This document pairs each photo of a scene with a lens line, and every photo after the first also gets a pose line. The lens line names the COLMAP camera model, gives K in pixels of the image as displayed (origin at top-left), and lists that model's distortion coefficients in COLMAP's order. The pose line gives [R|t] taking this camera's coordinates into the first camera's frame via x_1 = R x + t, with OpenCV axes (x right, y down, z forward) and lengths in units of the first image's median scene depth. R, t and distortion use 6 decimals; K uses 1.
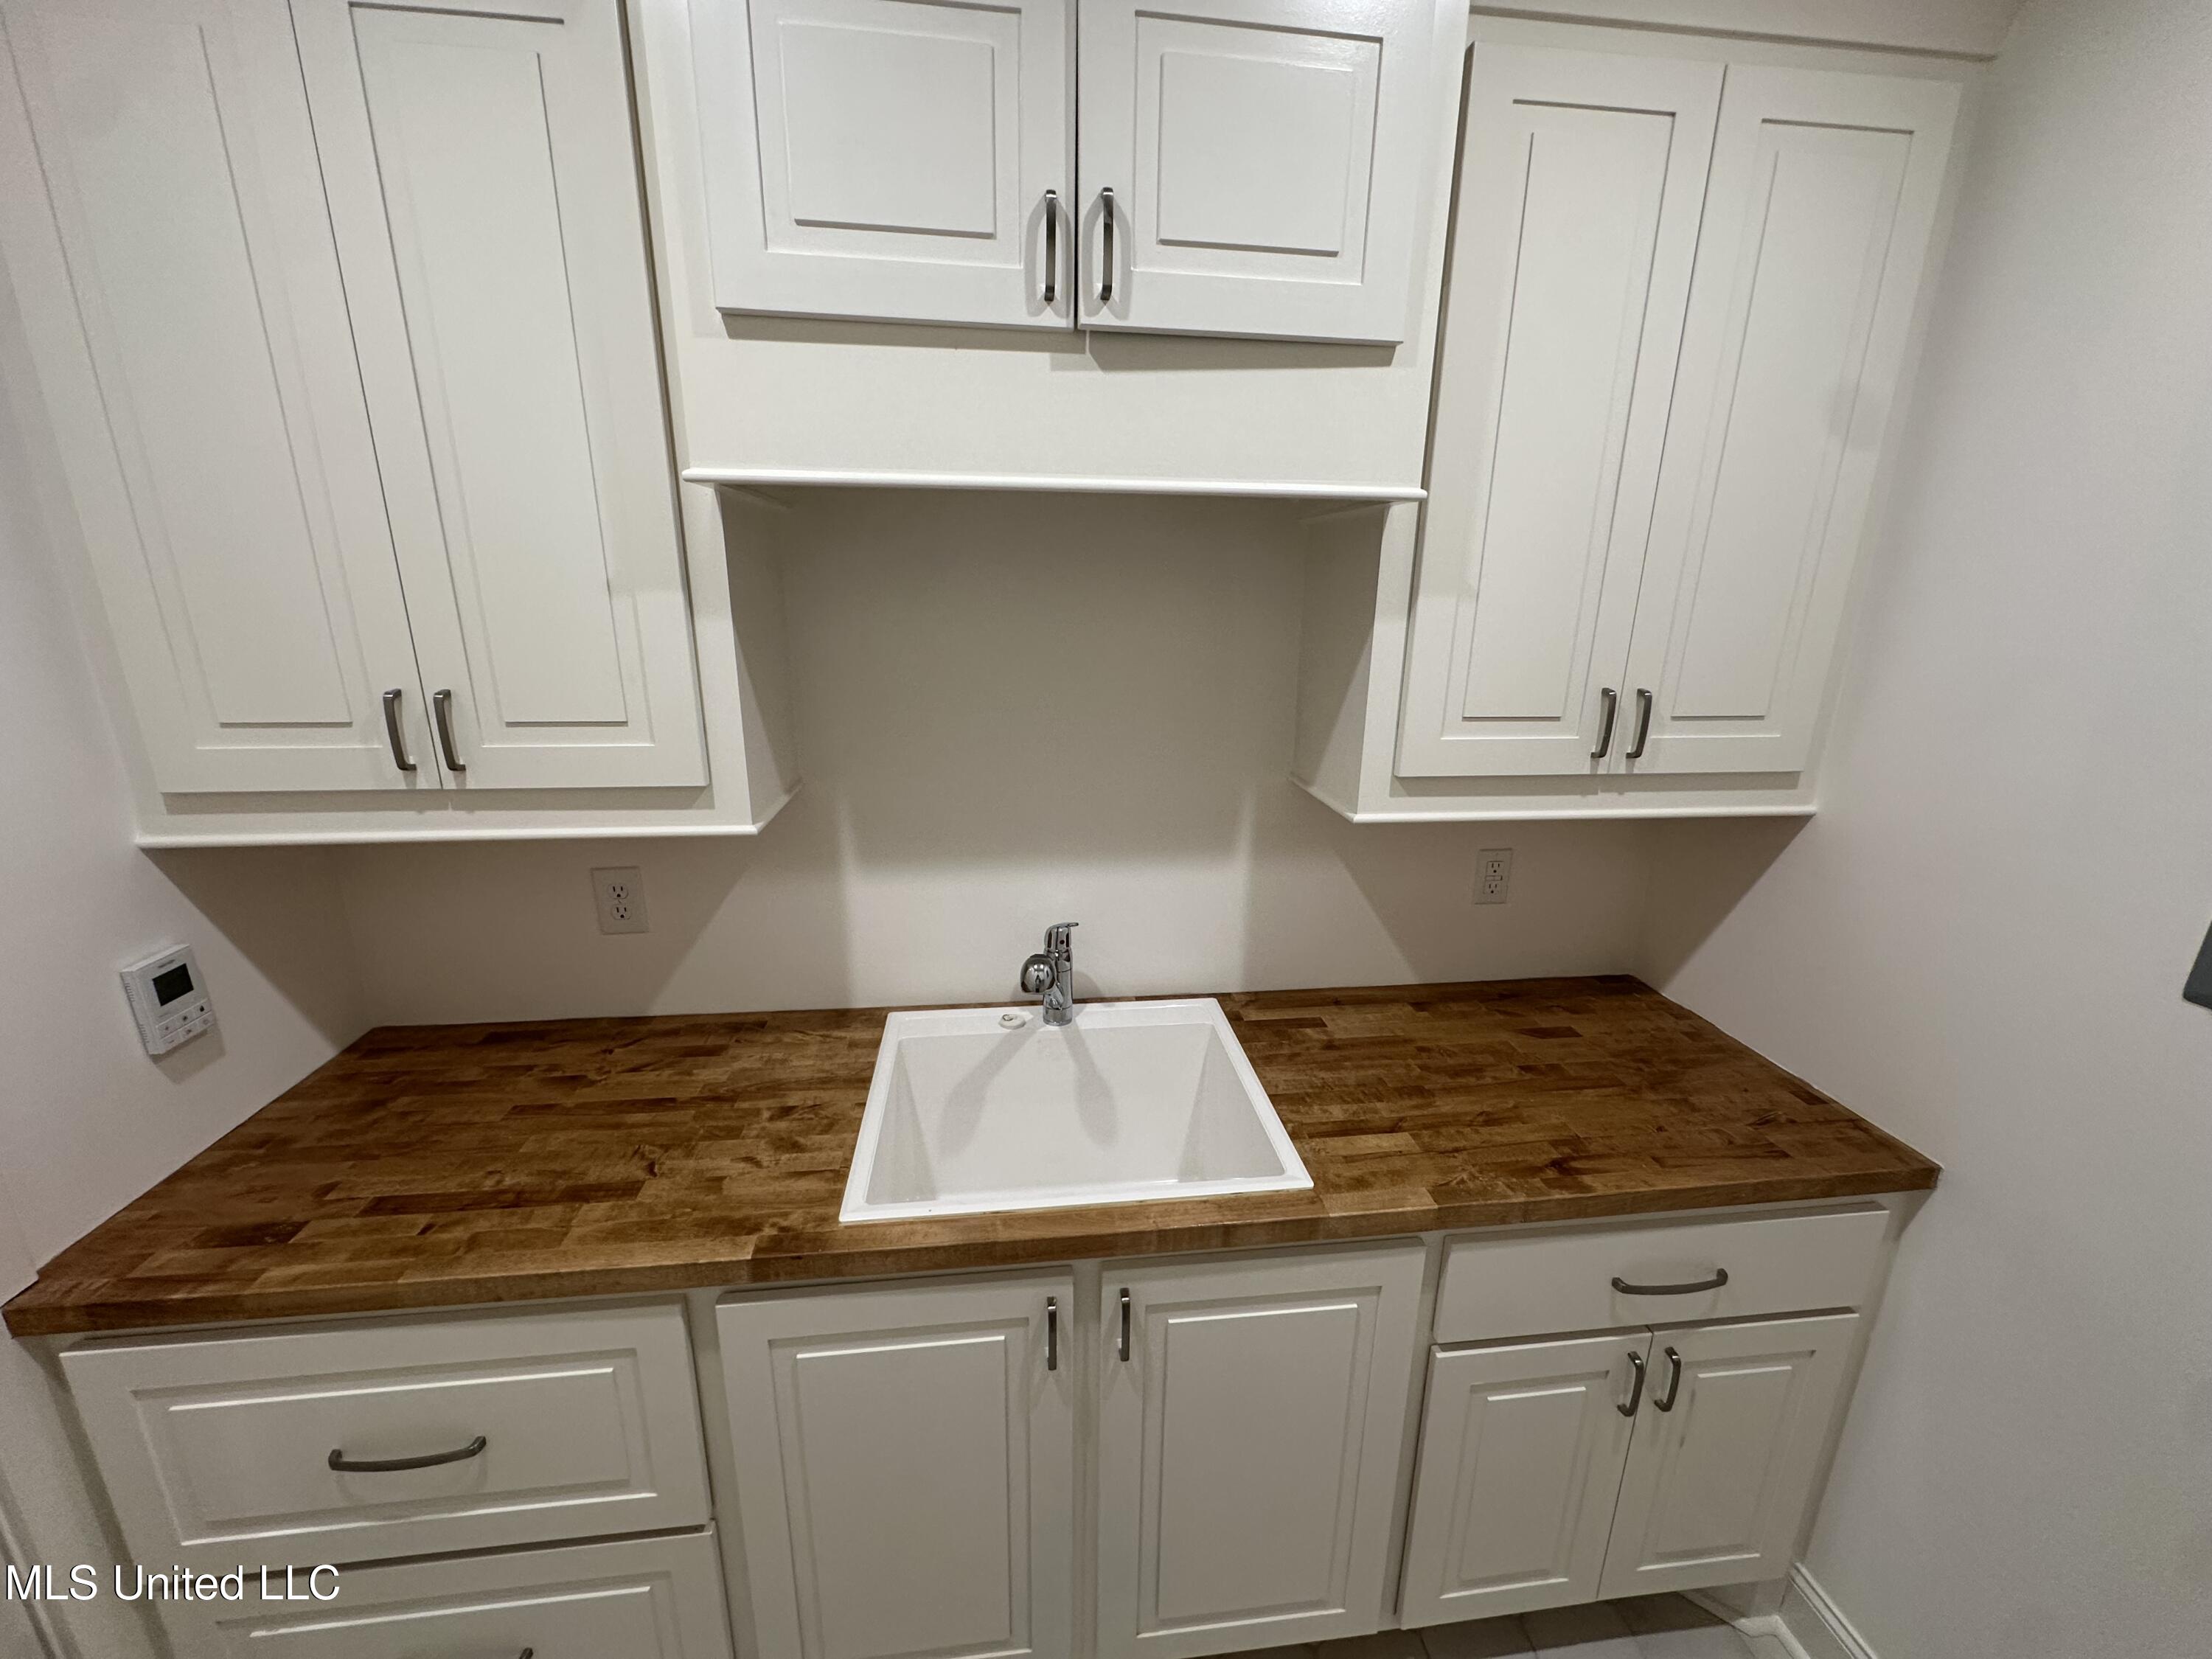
lens RADIAL K [[883.1, 0, 1108.4], [0, 883.1, 830.9], [0, 0, 1]] dist [-0.004502, 0.000301]
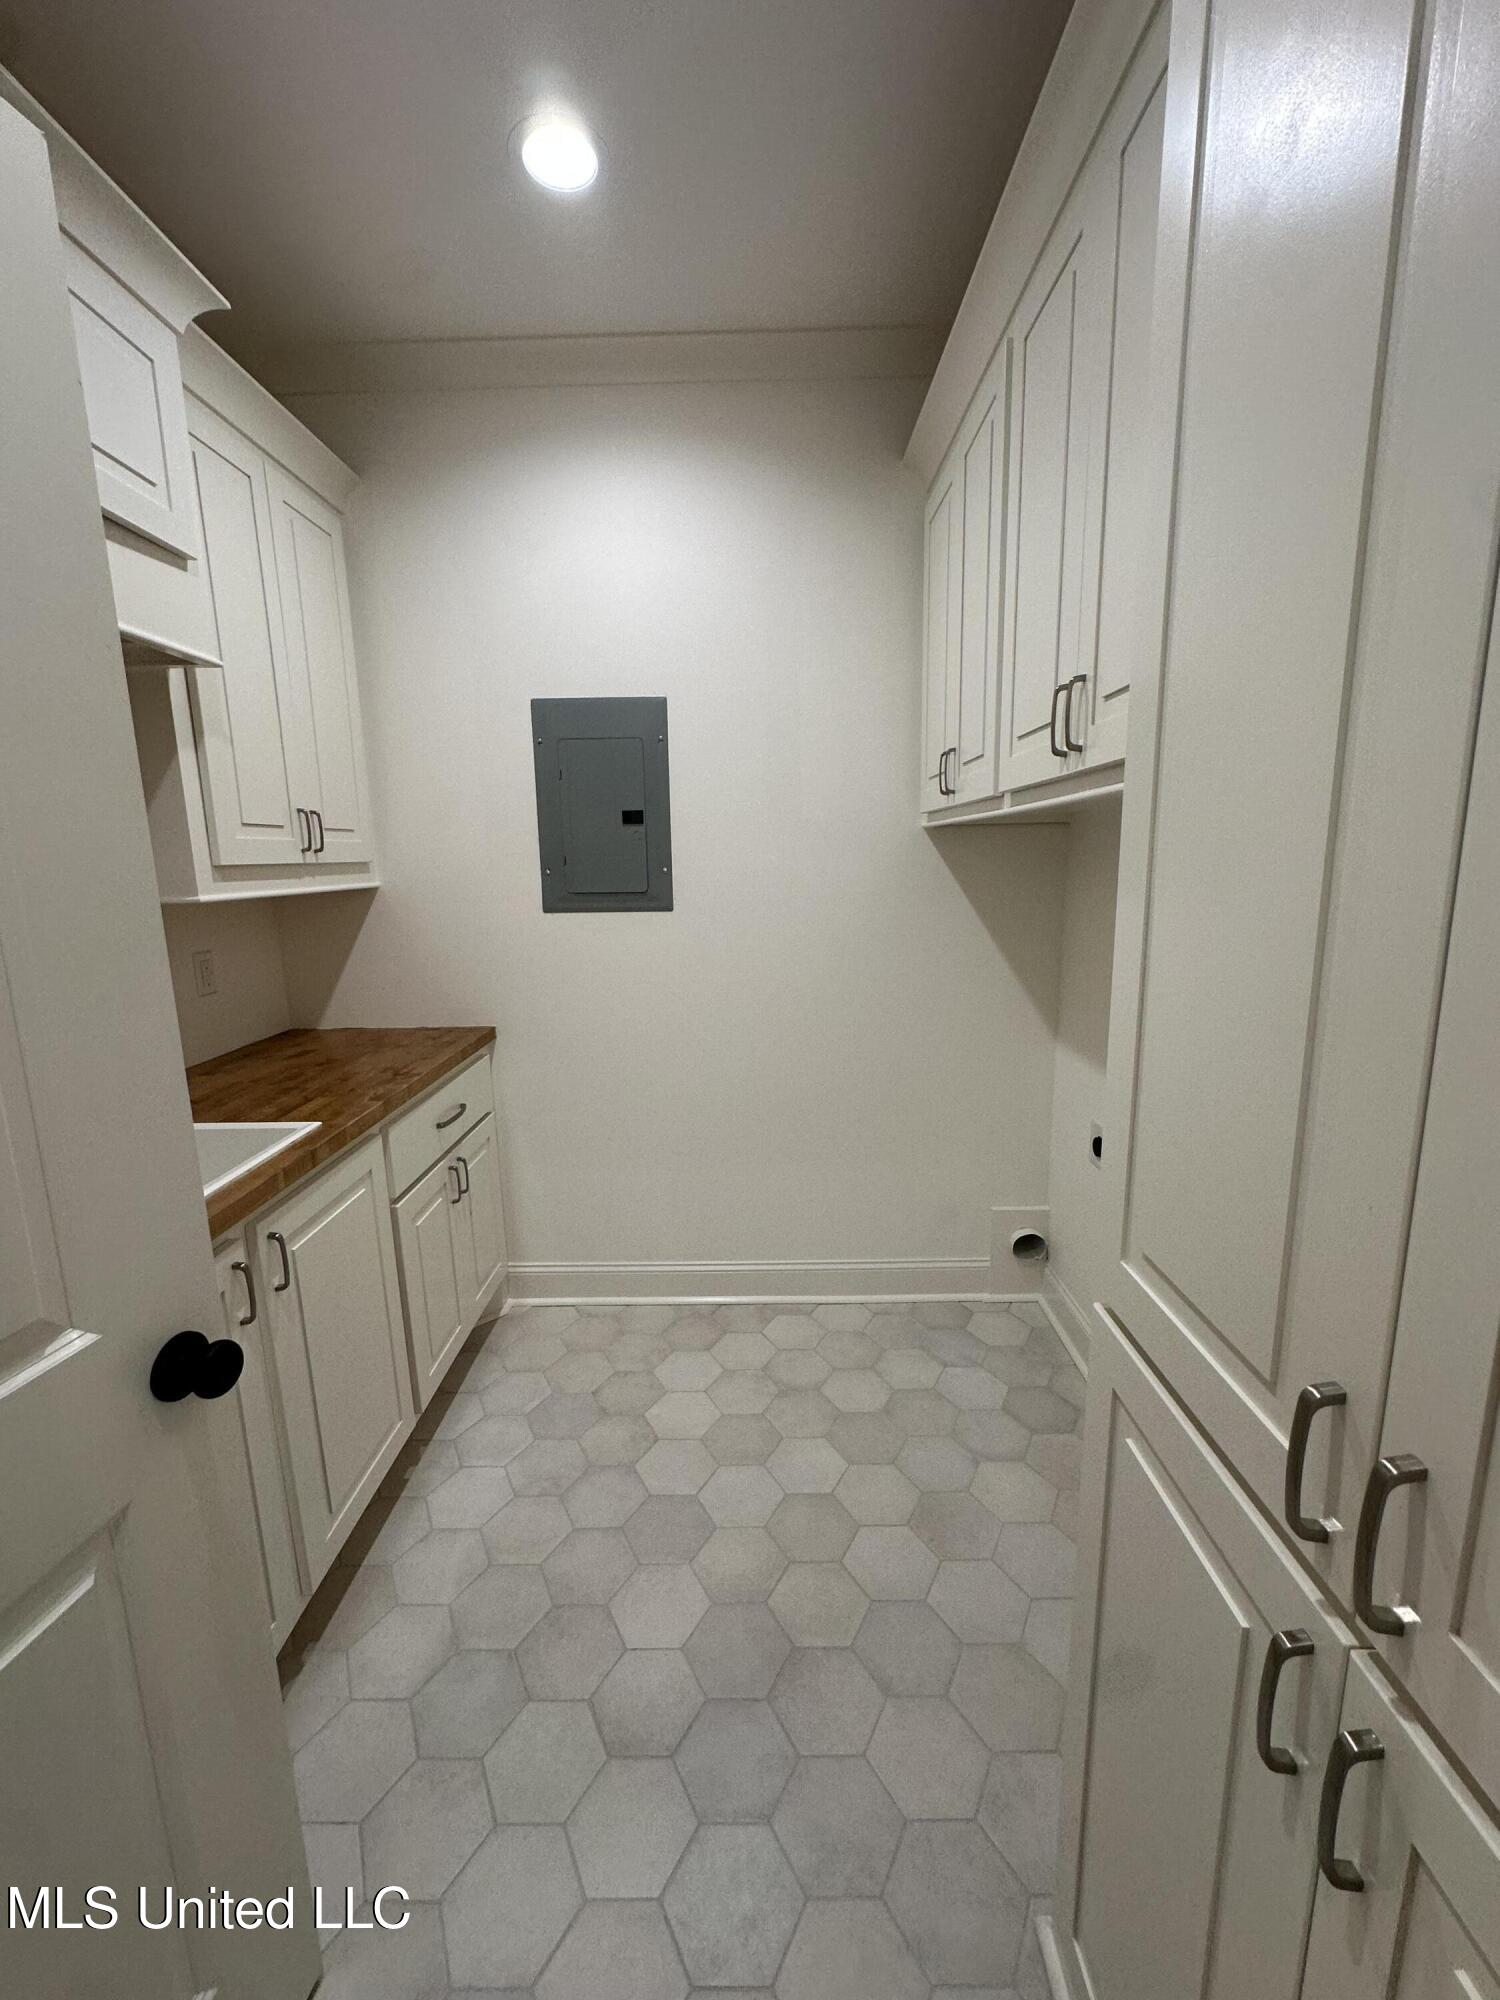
lens RADIAL K [[800.5, 0, 749.3], [0, 800.5, 998.4], [0, 0, 1]] dist [-0.001930, -0.000300]
pose [[0.129429, -0.192778, 0.972669, -0.853769], [0.285384, 0.946658, 0.149648, 0.191947], [-0.949633, 0.258216, 0.177541, 0.028853]]
